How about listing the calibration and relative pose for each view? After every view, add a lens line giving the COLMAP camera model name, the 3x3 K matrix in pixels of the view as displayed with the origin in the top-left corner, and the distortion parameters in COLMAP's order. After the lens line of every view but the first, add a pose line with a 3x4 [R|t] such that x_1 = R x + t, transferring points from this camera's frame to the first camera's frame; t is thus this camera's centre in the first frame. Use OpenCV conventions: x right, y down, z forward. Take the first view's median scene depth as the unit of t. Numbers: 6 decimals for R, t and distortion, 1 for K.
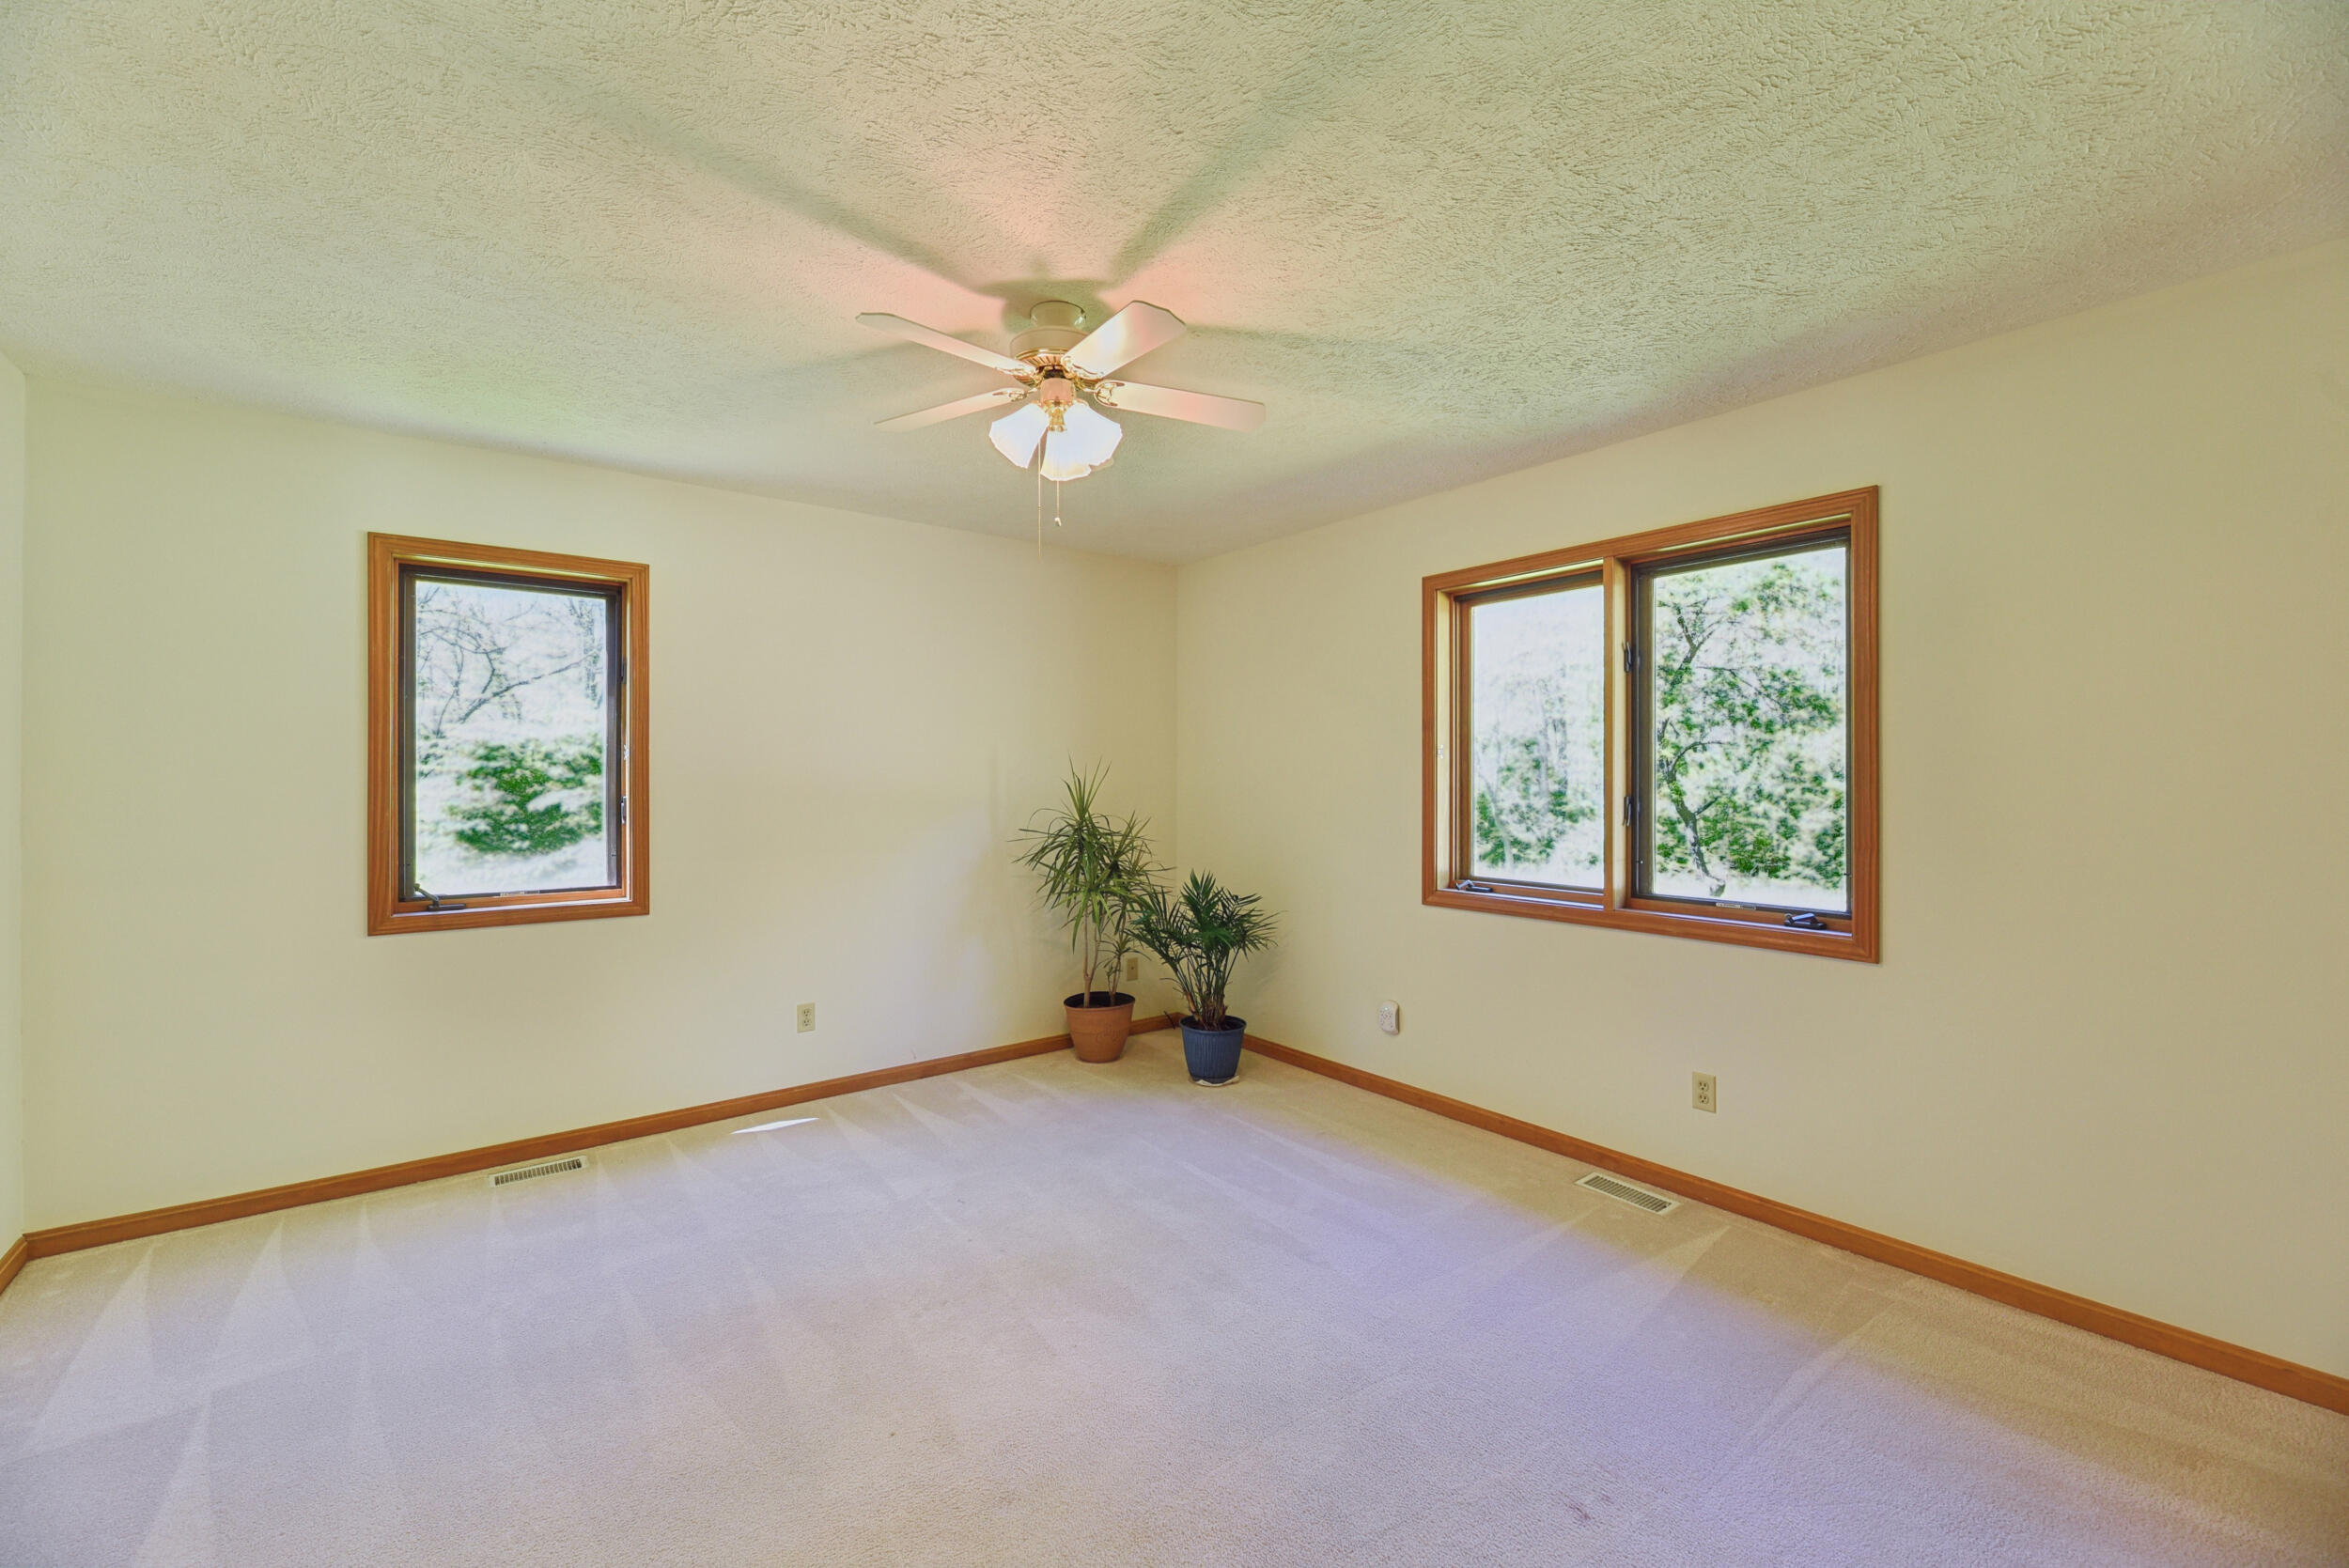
lens RADIAL K [[953.1, 0, 1170.7], [0, 953.1, 788.9], [0, 0, 1]] dist [-0.001239, -0.000110]
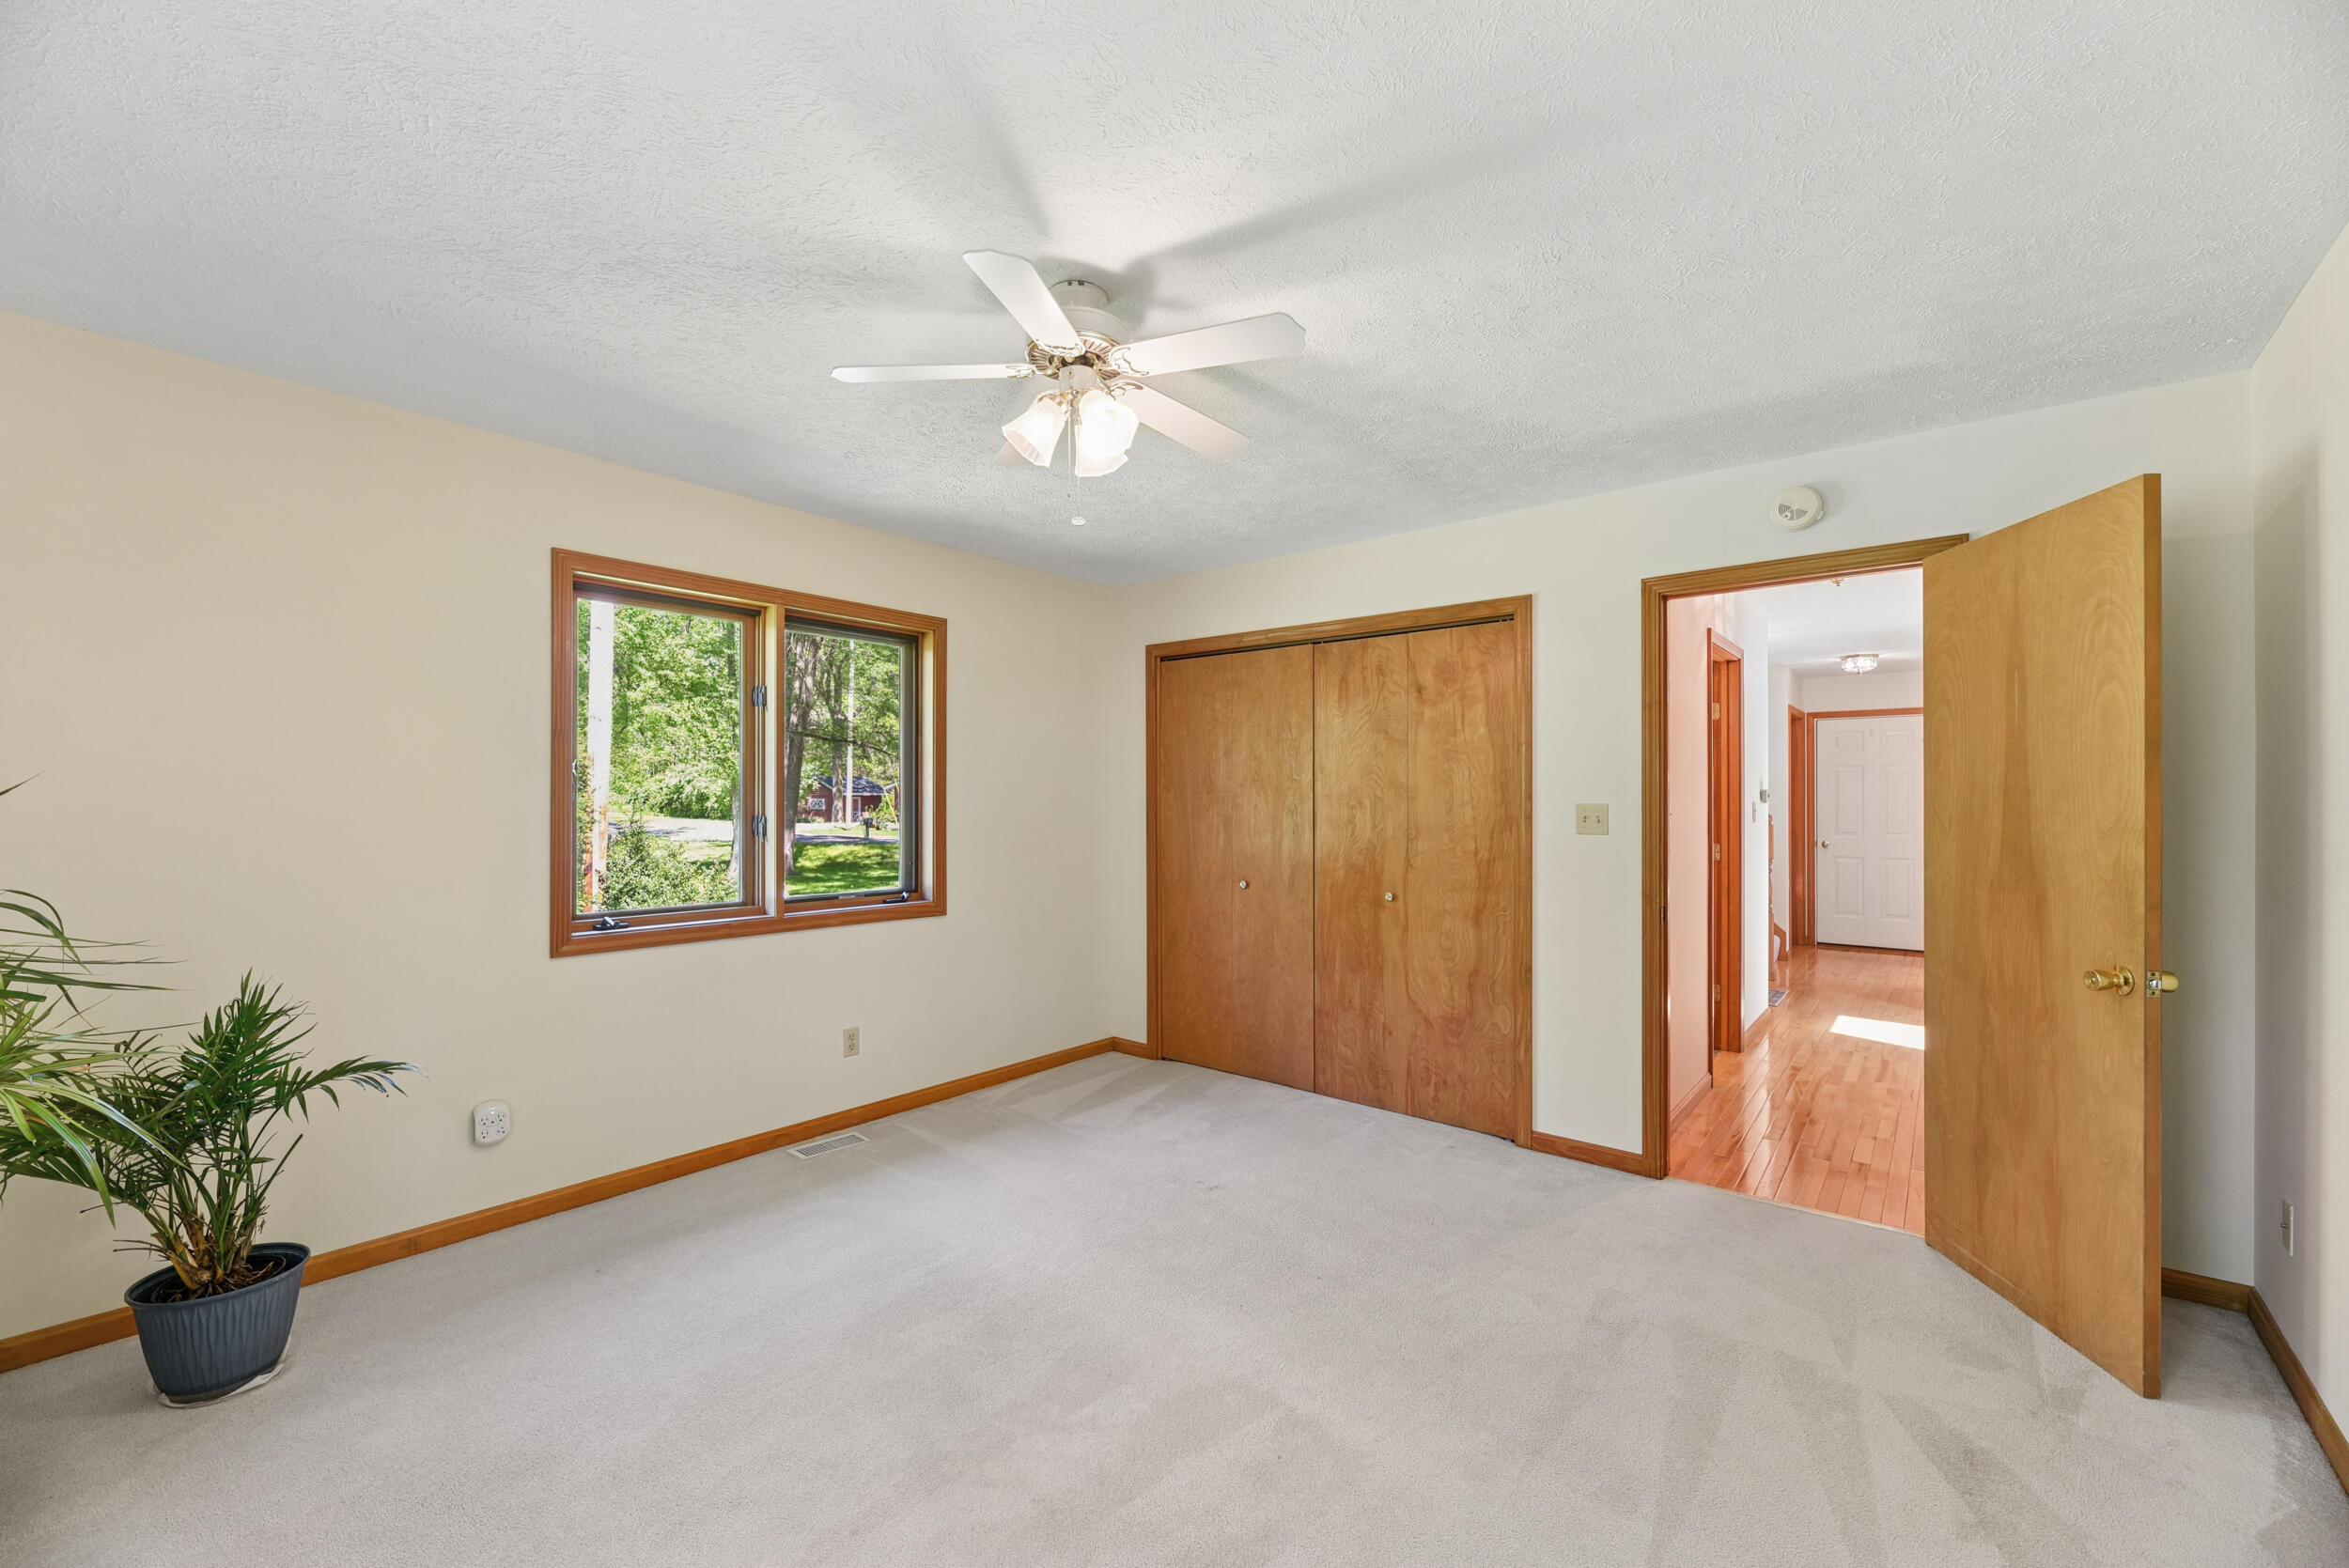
lens RADIAL K [[953.1, 0, 1170.7], [0, 953.1, 785.7], [0, 0, 1]] dist [-0.001239, -0.000110]
pose [[-0.243204, -0.003036, 0.969970, -0.796635], [-0.010592, 0.999944, 0.000474, -0.033617], [-0.969917, -0.010159, -0.243223, 0.895772]]
